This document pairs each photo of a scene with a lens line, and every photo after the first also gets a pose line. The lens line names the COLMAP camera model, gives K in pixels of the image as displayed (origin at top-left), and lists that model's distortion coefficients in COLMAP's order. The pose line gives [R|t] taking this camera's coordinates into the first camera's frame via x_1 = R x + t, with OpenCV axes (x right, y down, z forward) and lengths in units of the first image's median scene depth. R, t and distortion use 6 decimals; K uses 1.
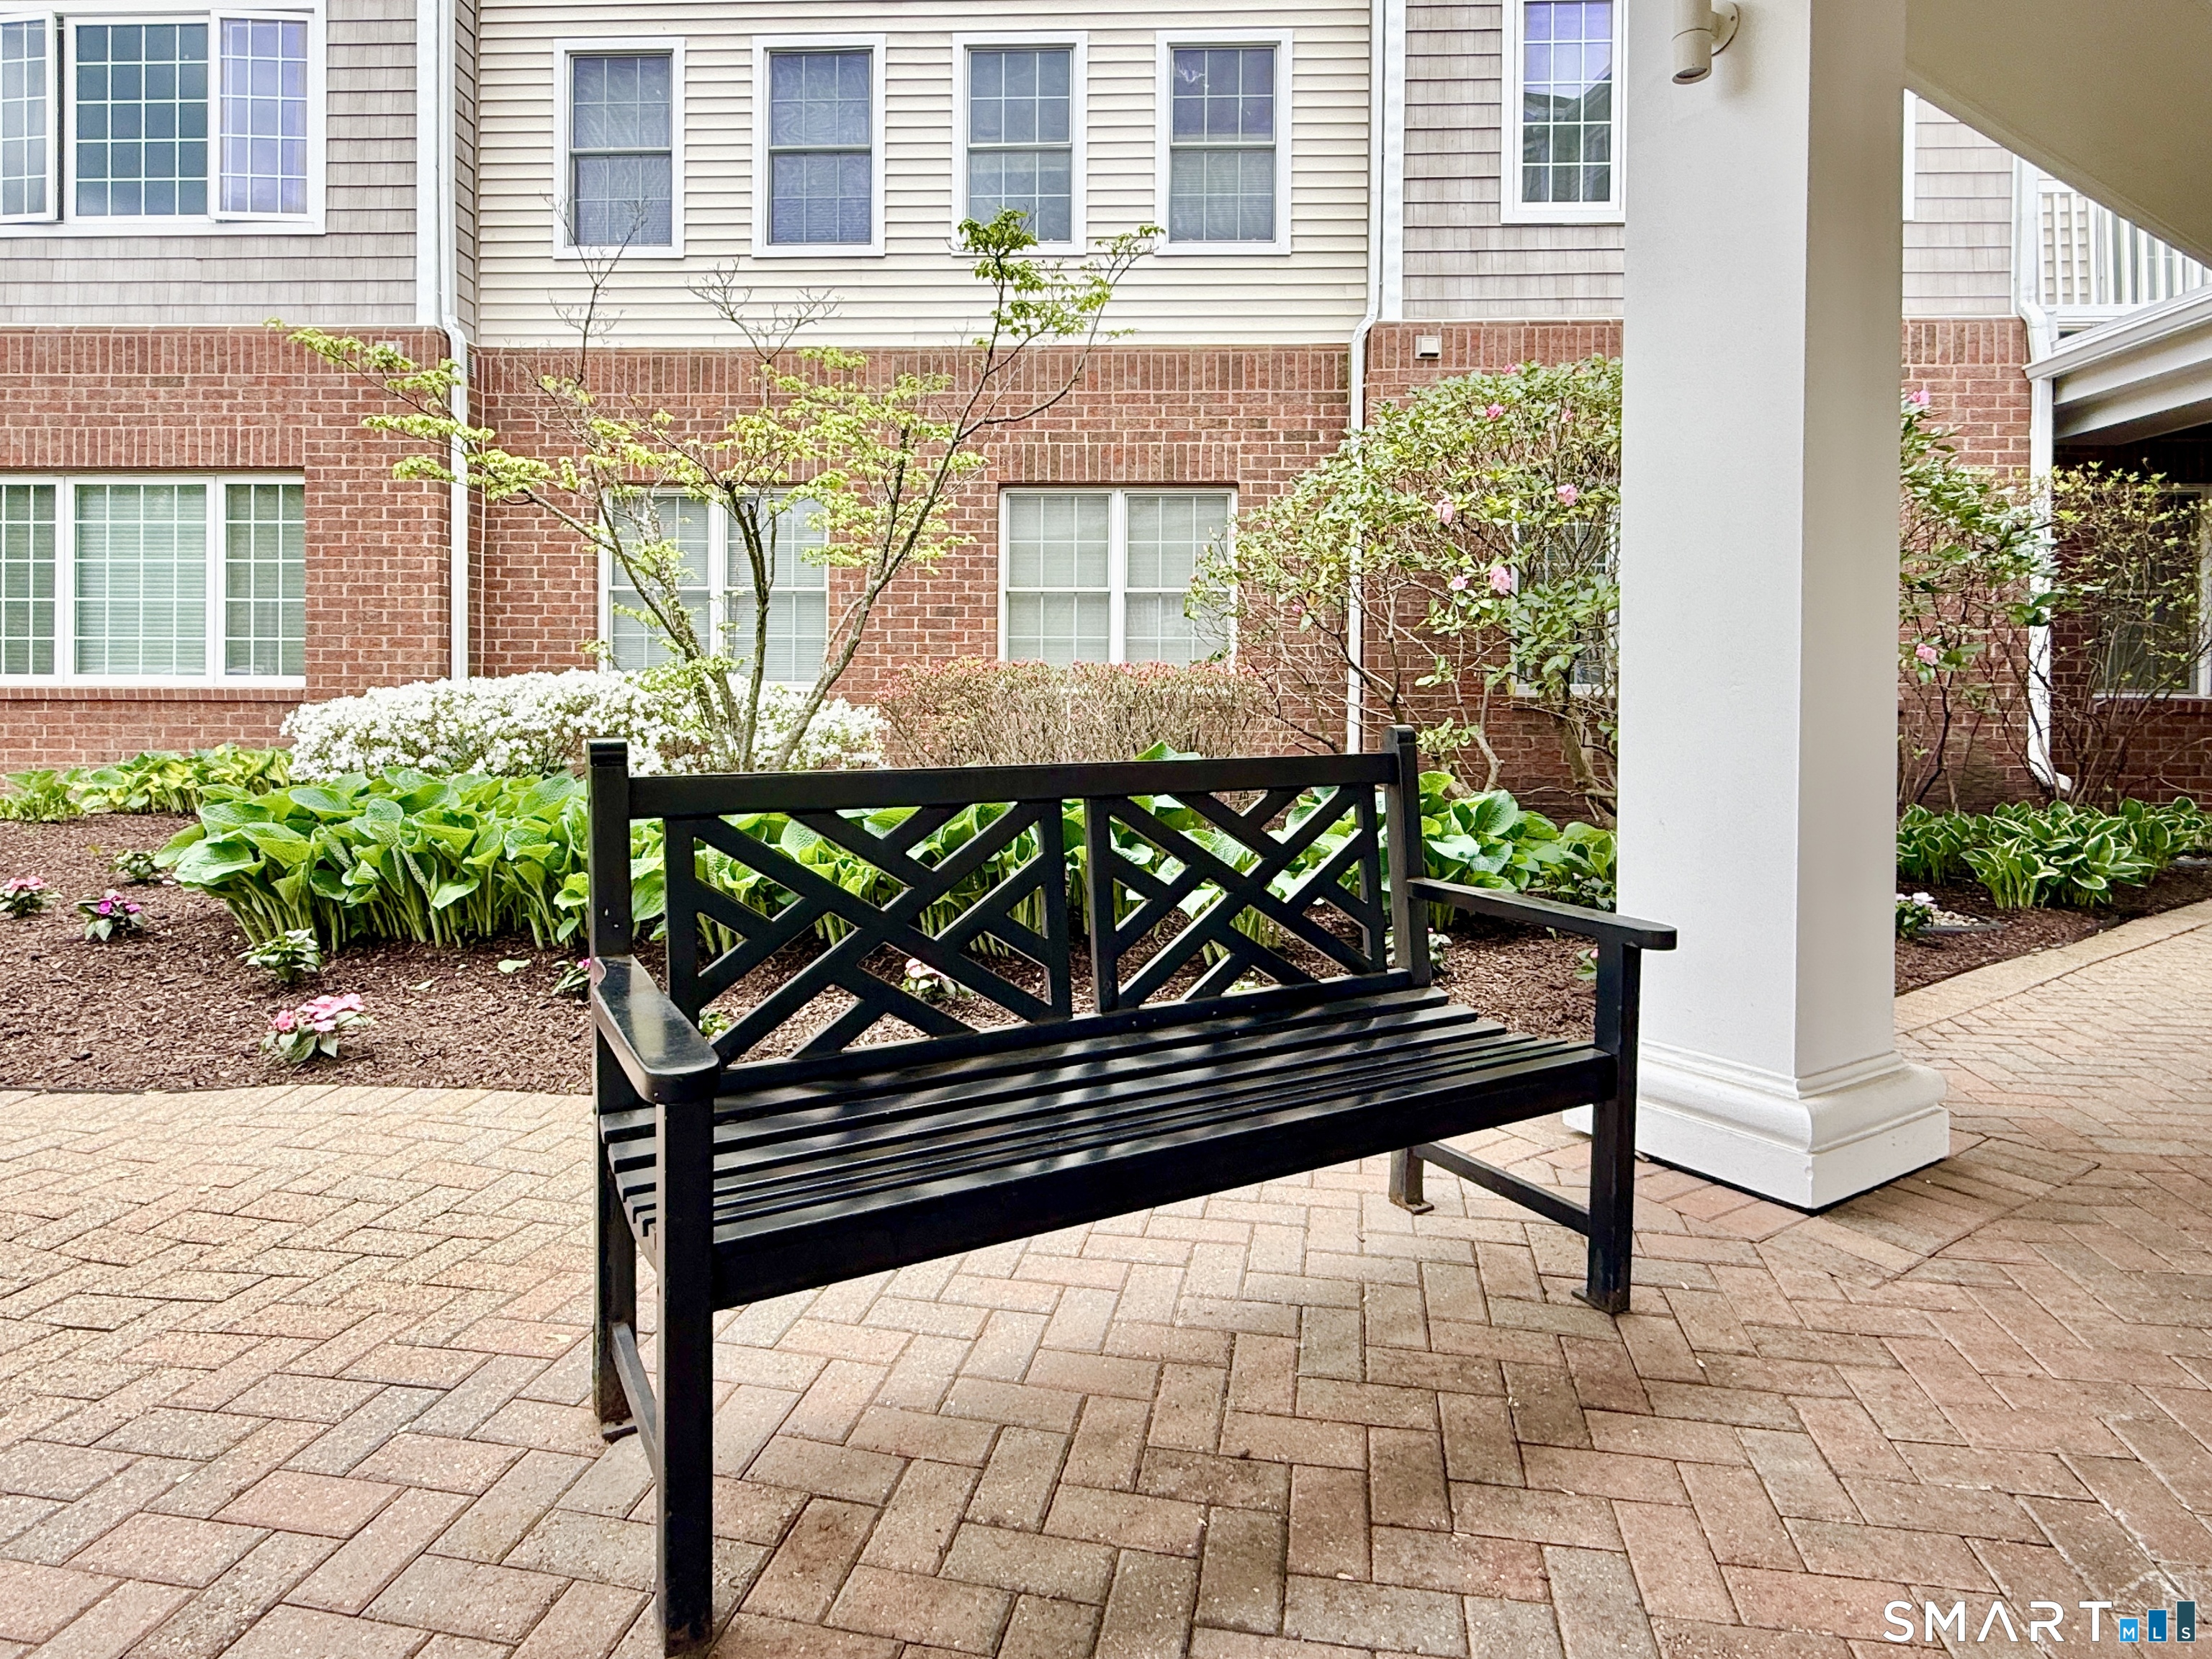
lens RADIAL K [[1263.3, 0, 1108.8], [0, 1263.3, 710.2], [0, 0, 1]] dist [-0.003608, -0.000180]
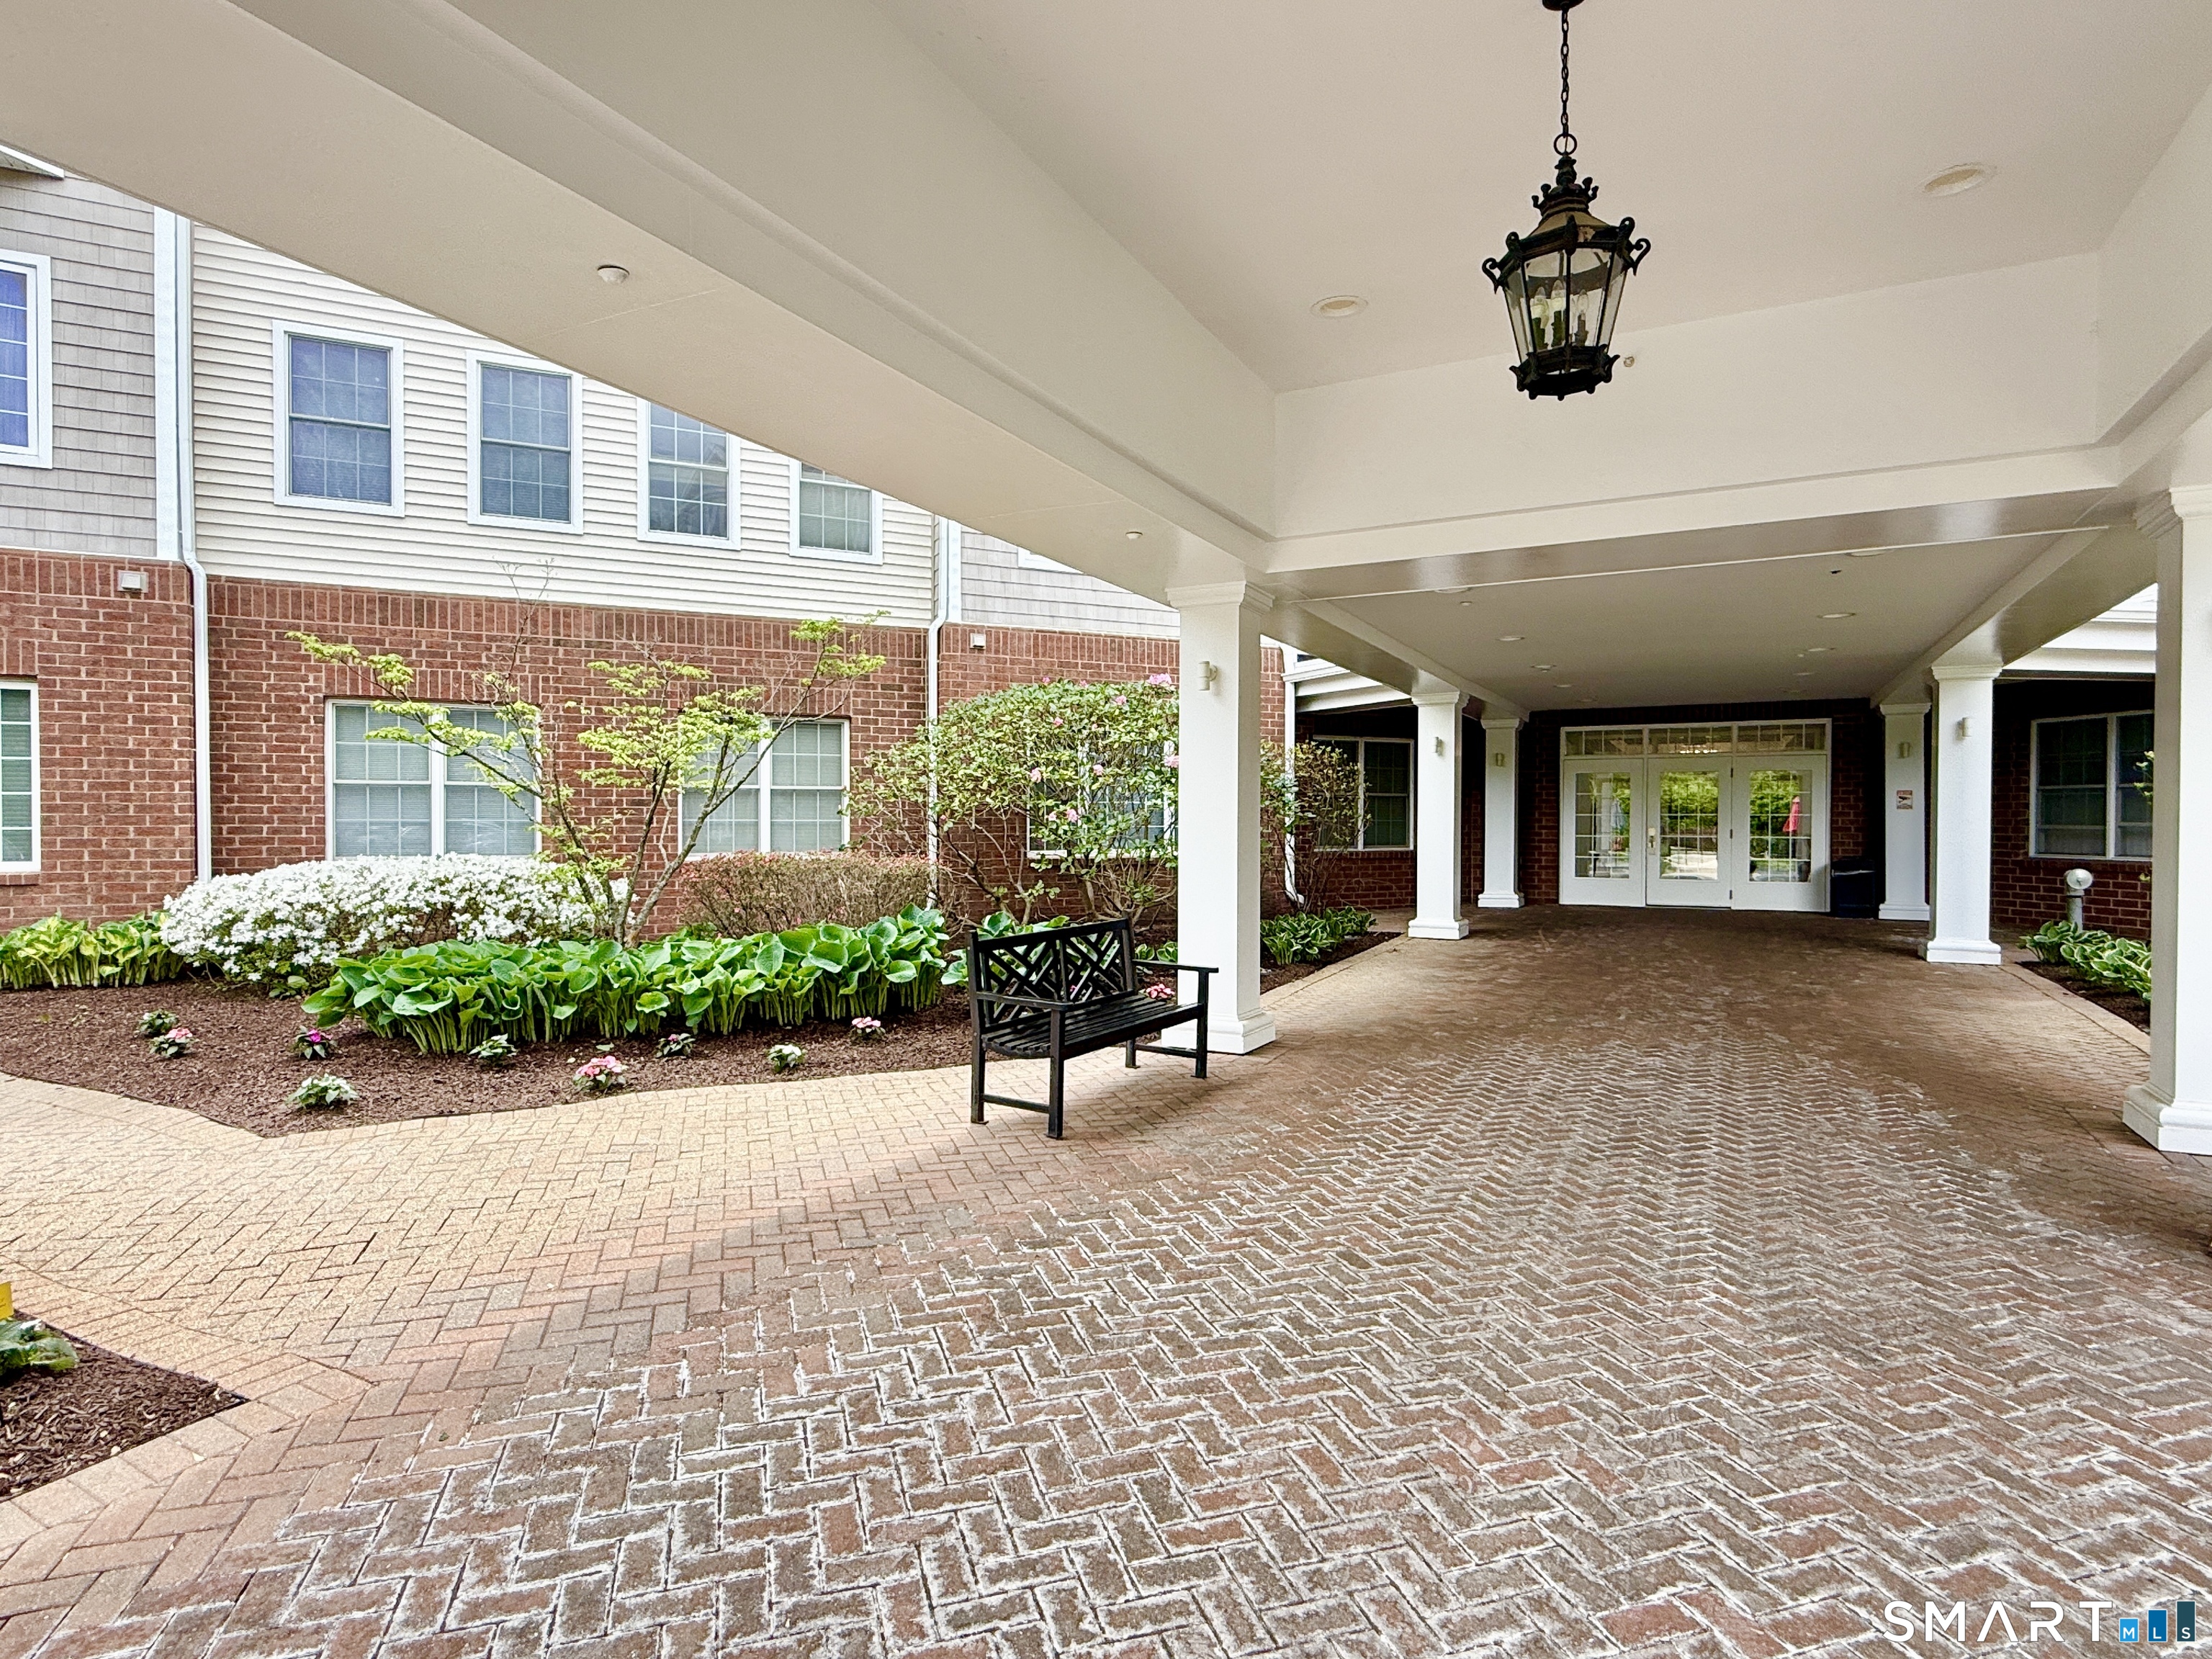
lens RADIAL K [[1255.7, 0, 1106.0], [0, 1255.7, 829.5], [0, 0, 1]] dist [0.001018, 0.000320]
pose [[0.879215, -0.012604, 0.476259, -0.337190], [0.010257, 0.999919, 0.007528, -0.055110], [-0.476315, -0.001734, 0.879273, -0.439865]]
